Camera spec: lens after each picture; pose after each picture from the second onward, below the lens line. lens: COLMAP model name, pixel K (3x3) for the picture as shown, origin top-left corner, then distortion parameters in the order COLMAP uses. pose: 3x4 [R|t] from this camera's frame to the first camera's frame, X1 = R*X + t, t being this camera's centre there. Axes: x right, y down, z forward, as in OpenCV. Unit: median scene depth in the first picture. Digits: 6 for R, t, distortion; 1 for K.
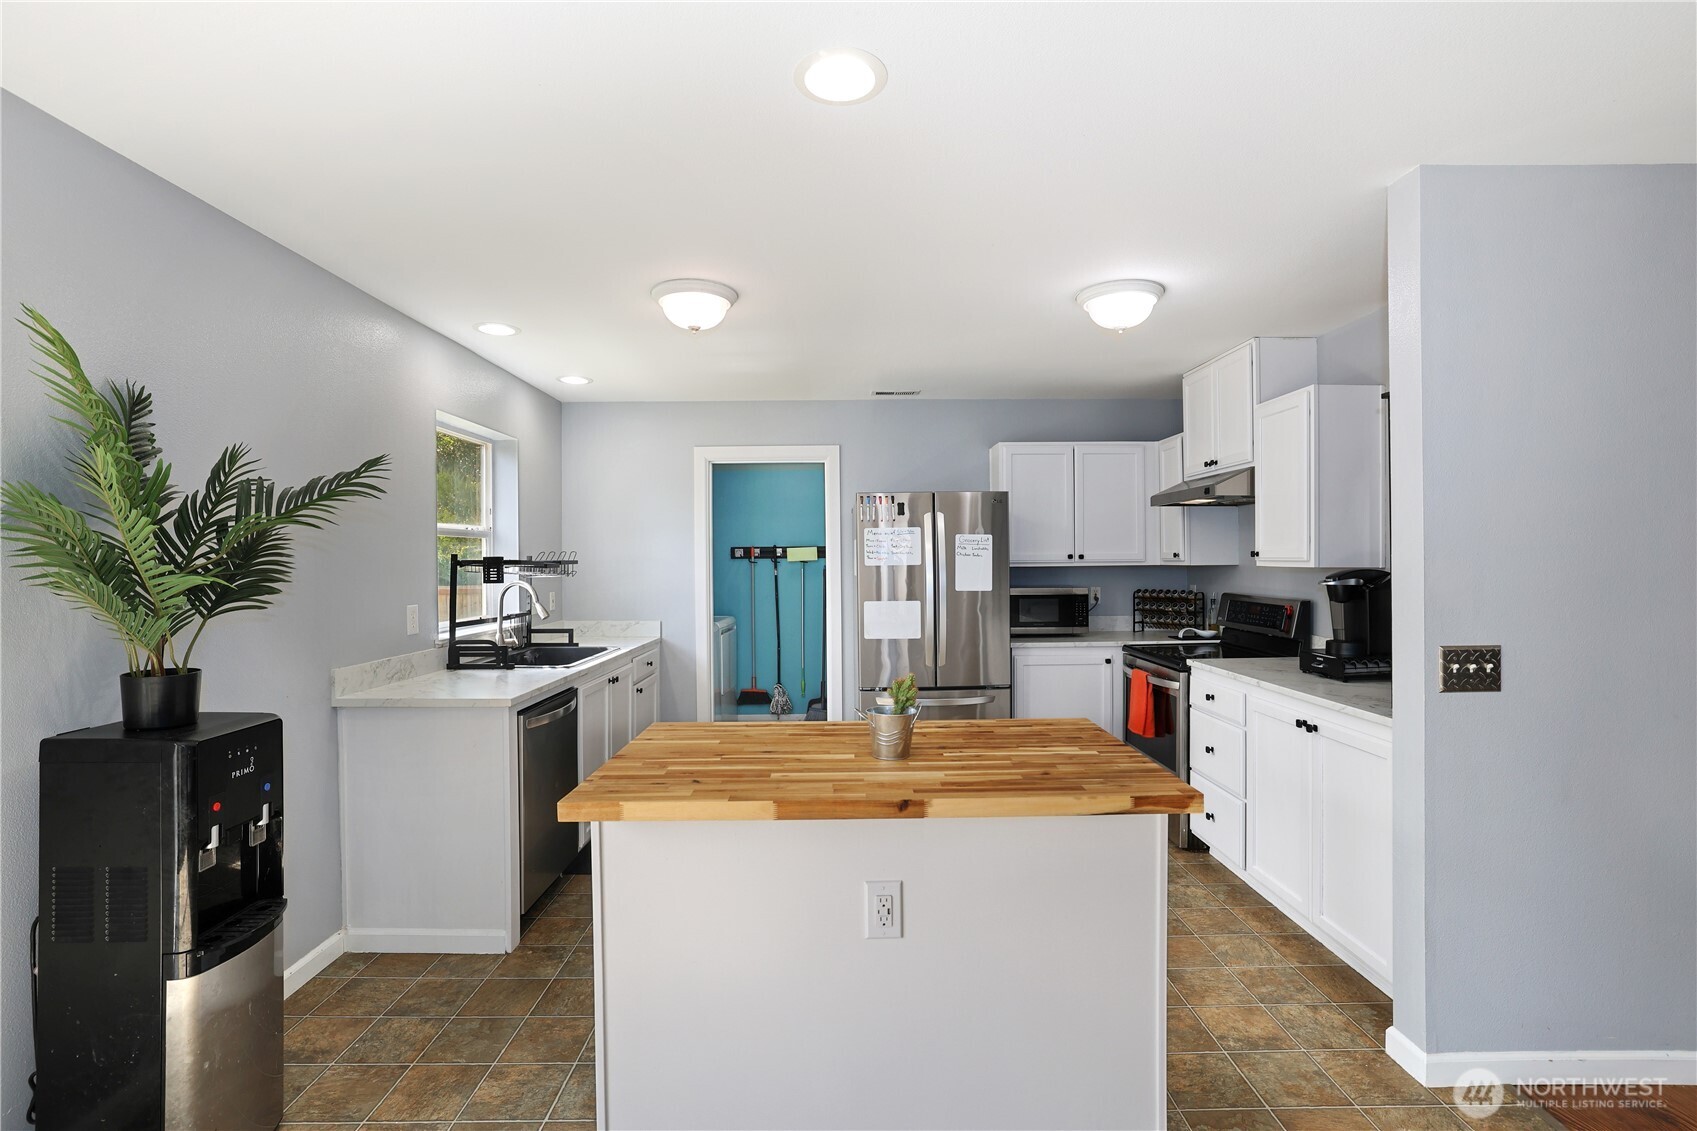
lens RADIAL K [[785.5, 0, 856.7], [0, 785.5, 570.4], [0, 0, 1]] dist [-0.027225, 0.003560]
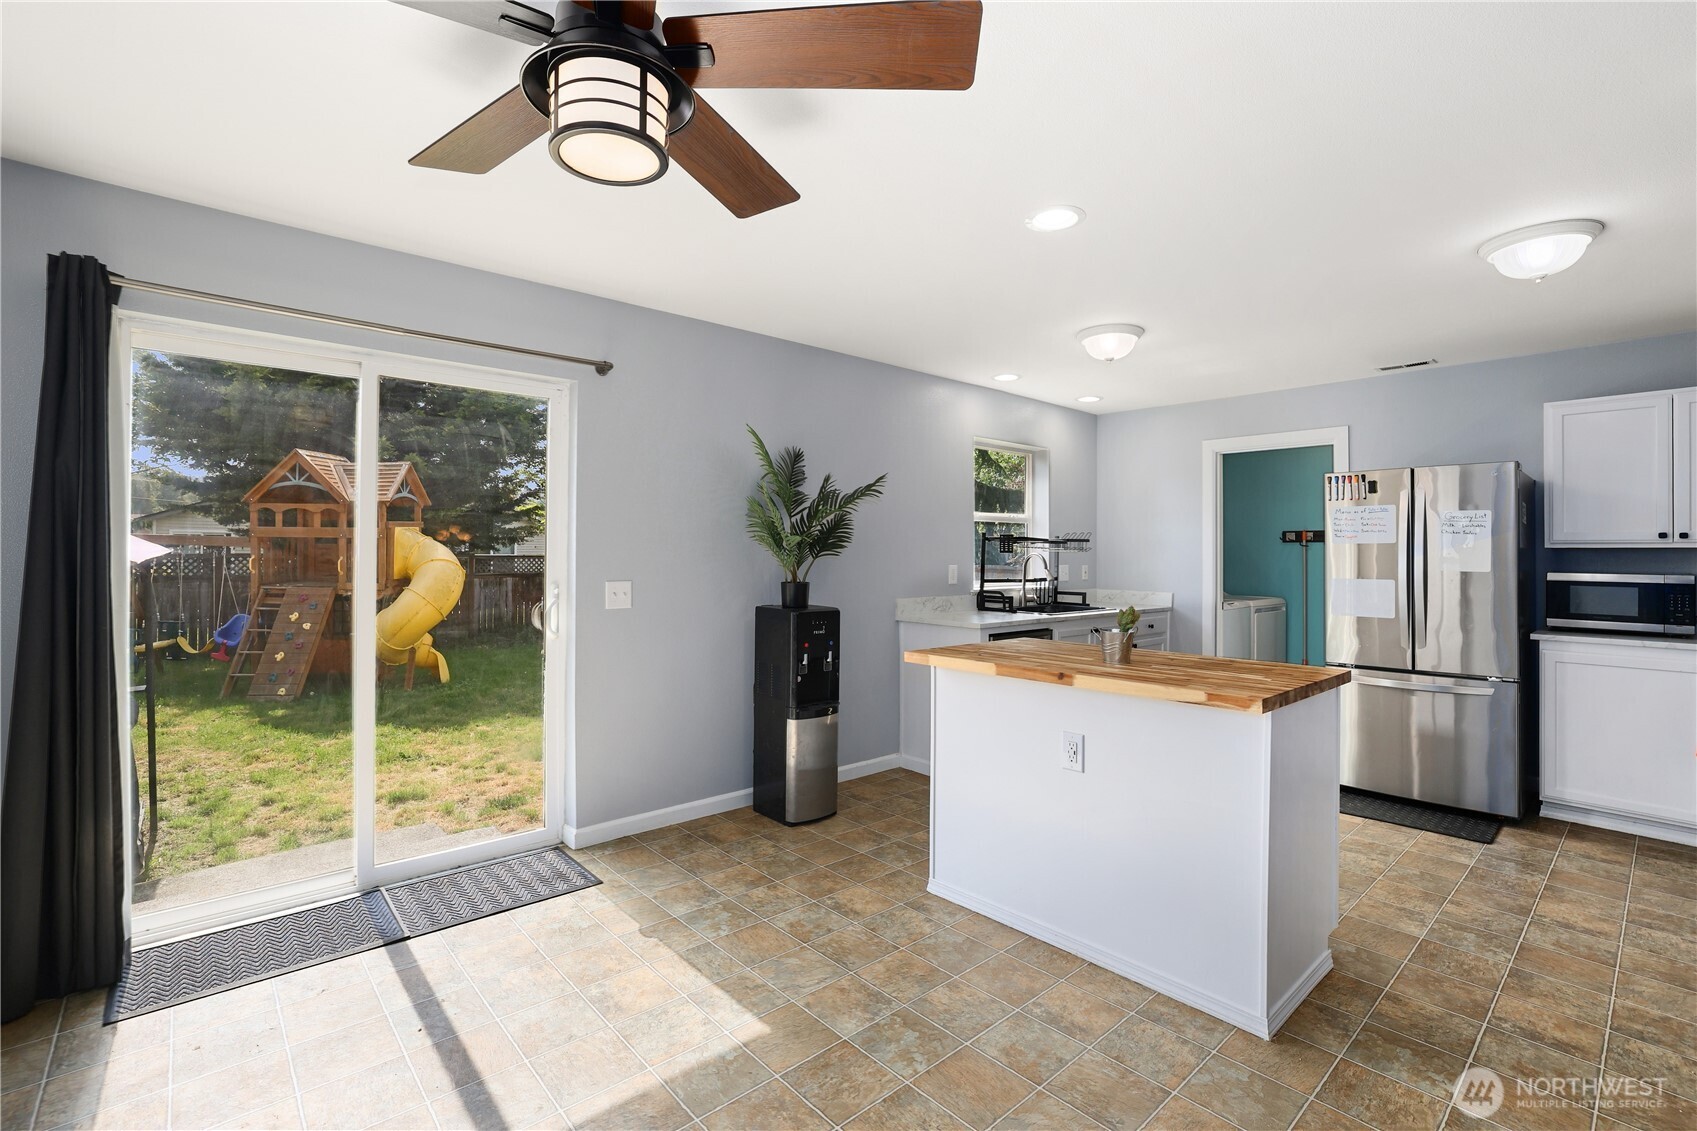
lens RADIAL K [[774.8, 0, 845.3], [0, 774.8, 550.1], [0, 0, 1]] dist [-0.018759, 0.006645]
pose [[0.657229, 0.009702, -0.753628, 0.349901], [-0.022239, 0.999731, -0.006524, 0.022654], [0.753362, 0.021047, 0.657269, -0.137573]]
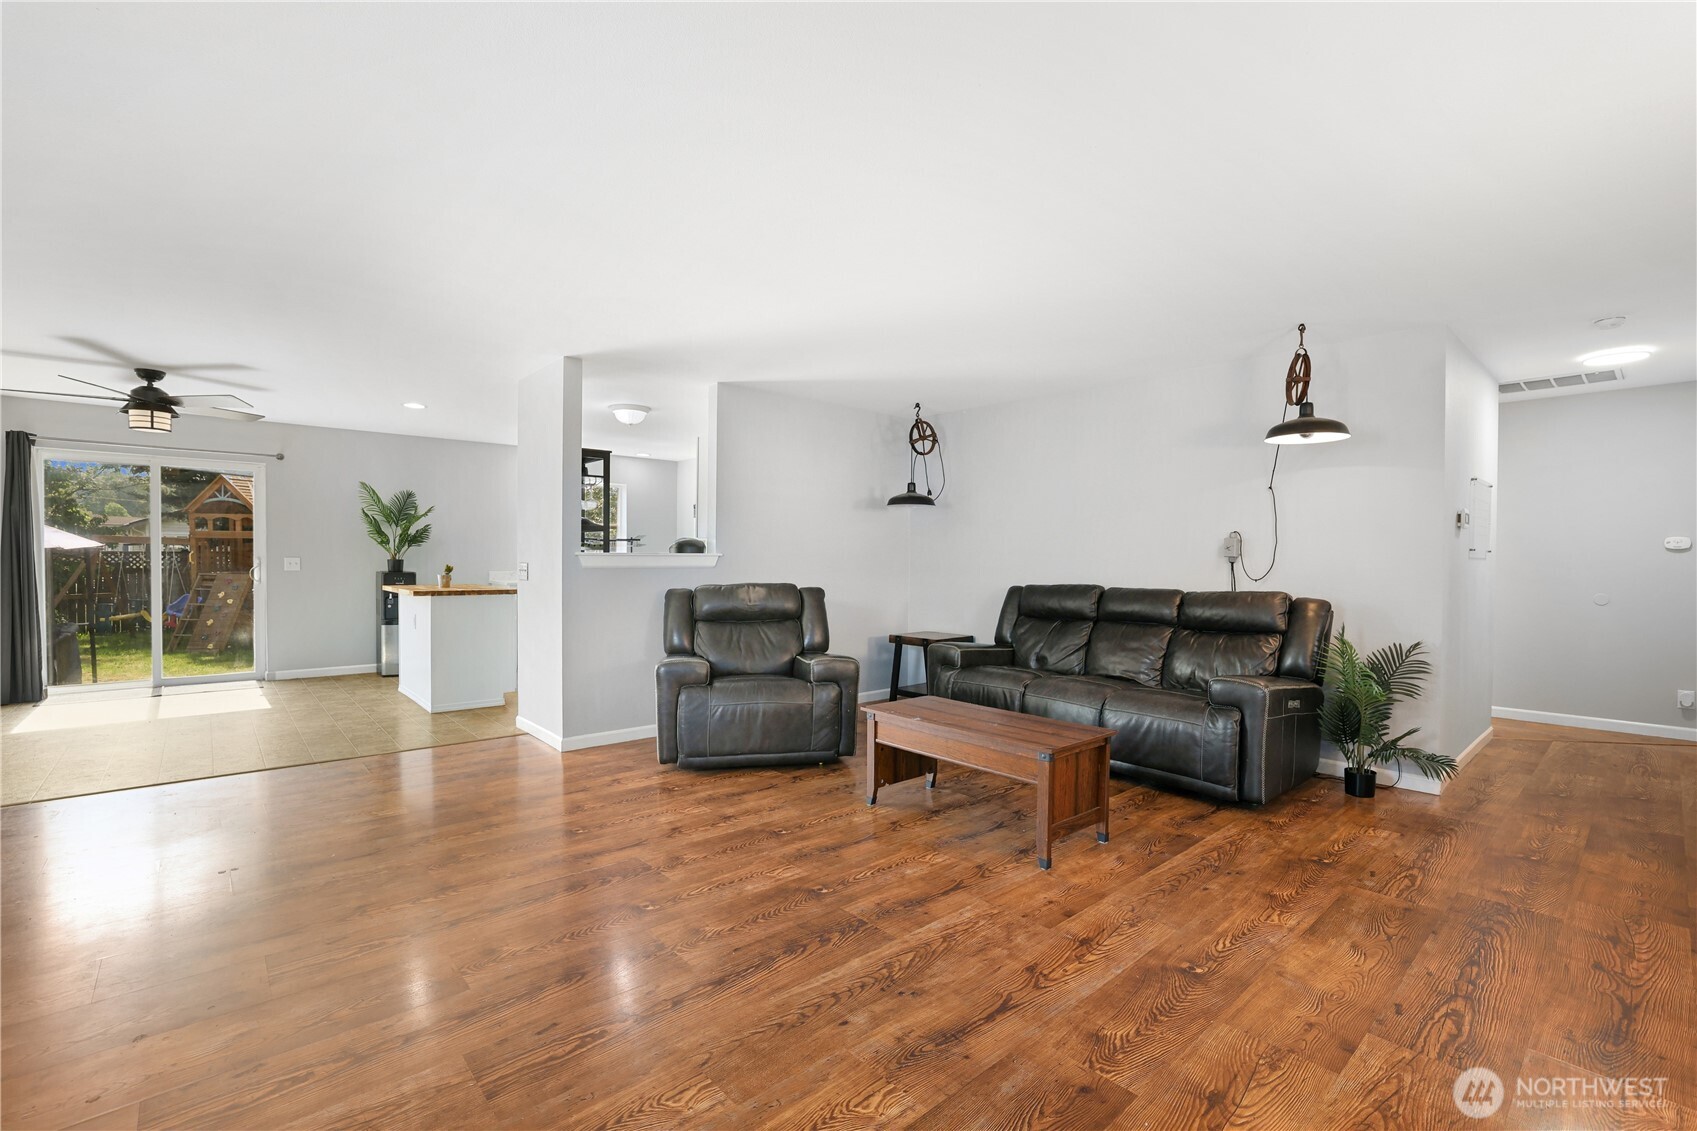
lens RADIAL K [[750.0, 0, 858.1], [0, 750.0, 575.6], [0, 0, 1]] dist [-0.028905, 0.006574]
pose [[0.667681, 0.033700, -0.743685, 1.664411], [-0.024755, 0.999427, 0.023065, 0.026026], [0.744036, 0.003010, 0.668133, 0.065279]]
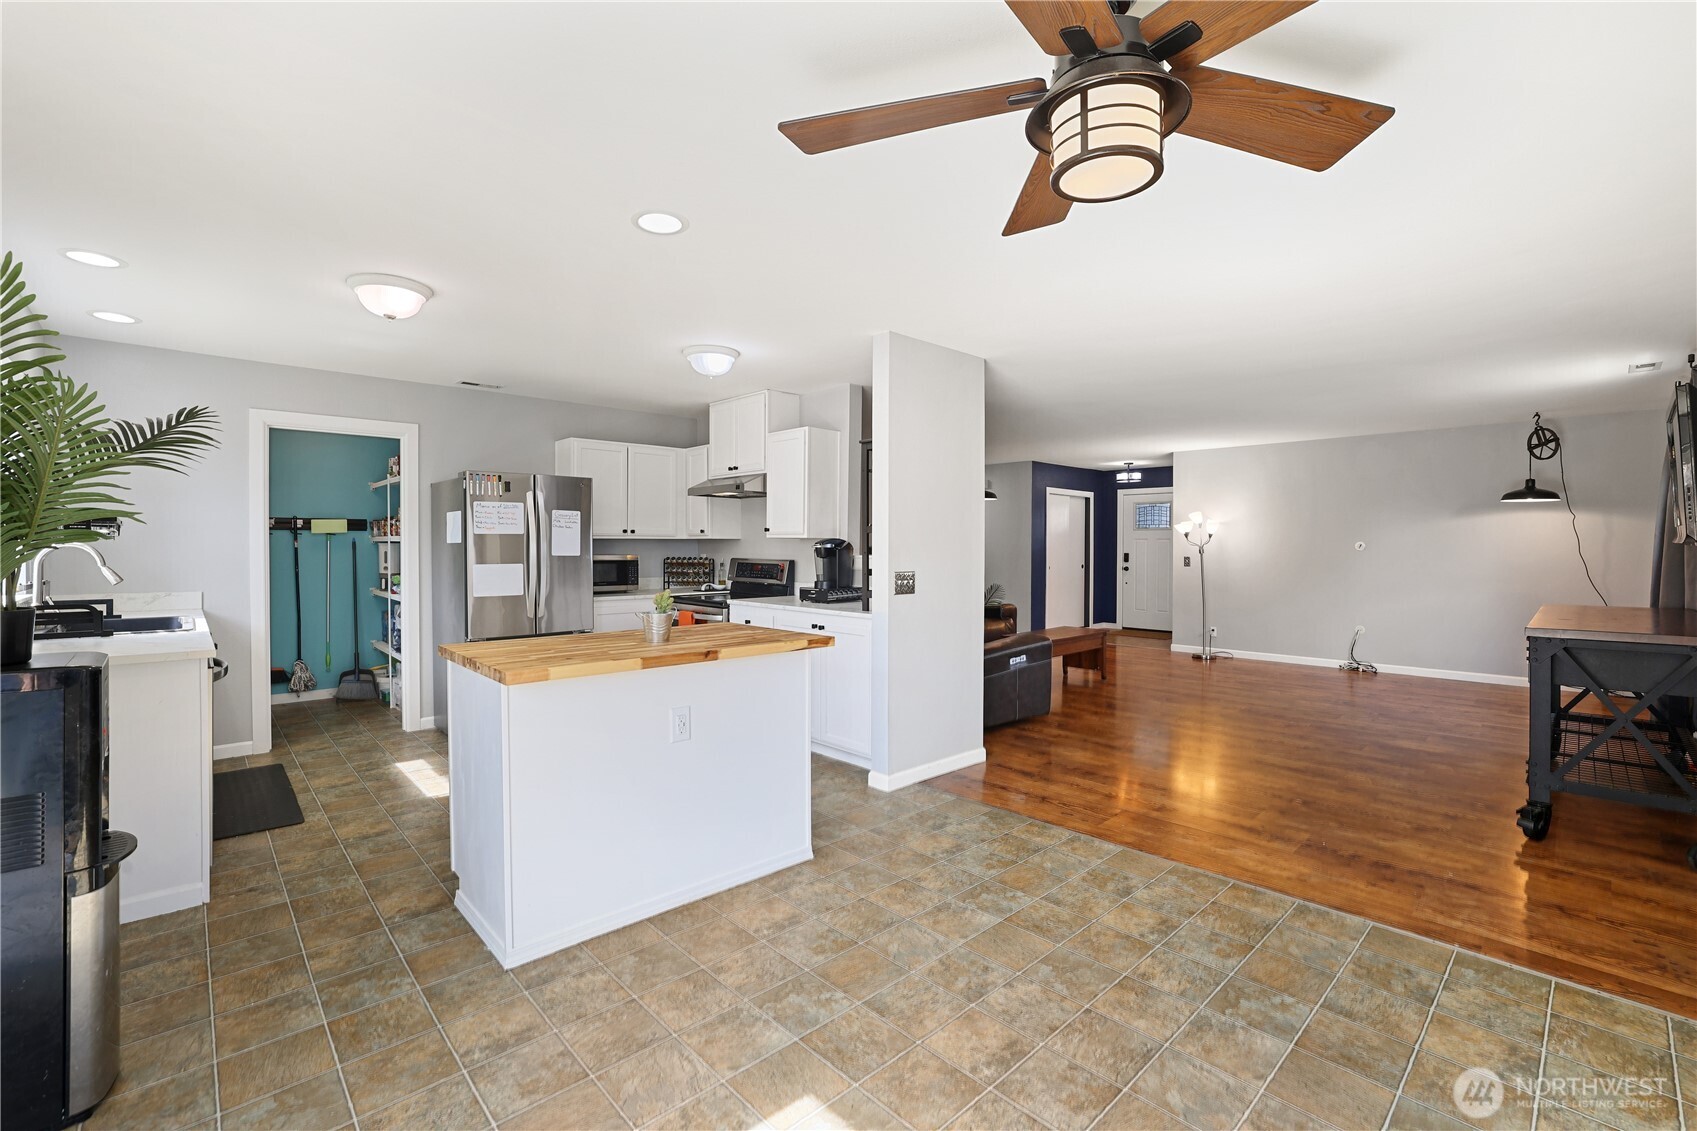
lens RADIAL K [[722.7, 0, 841.8], [0, 722.7, 581.1], [0, 0, 1]] dist [-0.029782, 0.001371]
pose [[0.747853, -0.021316, 0.663523, -0.285485], [-0.001111, 0.999443, 0.033360, 0.027900], [-0.663864, -0.025686, 0.747412, -0.152172]]
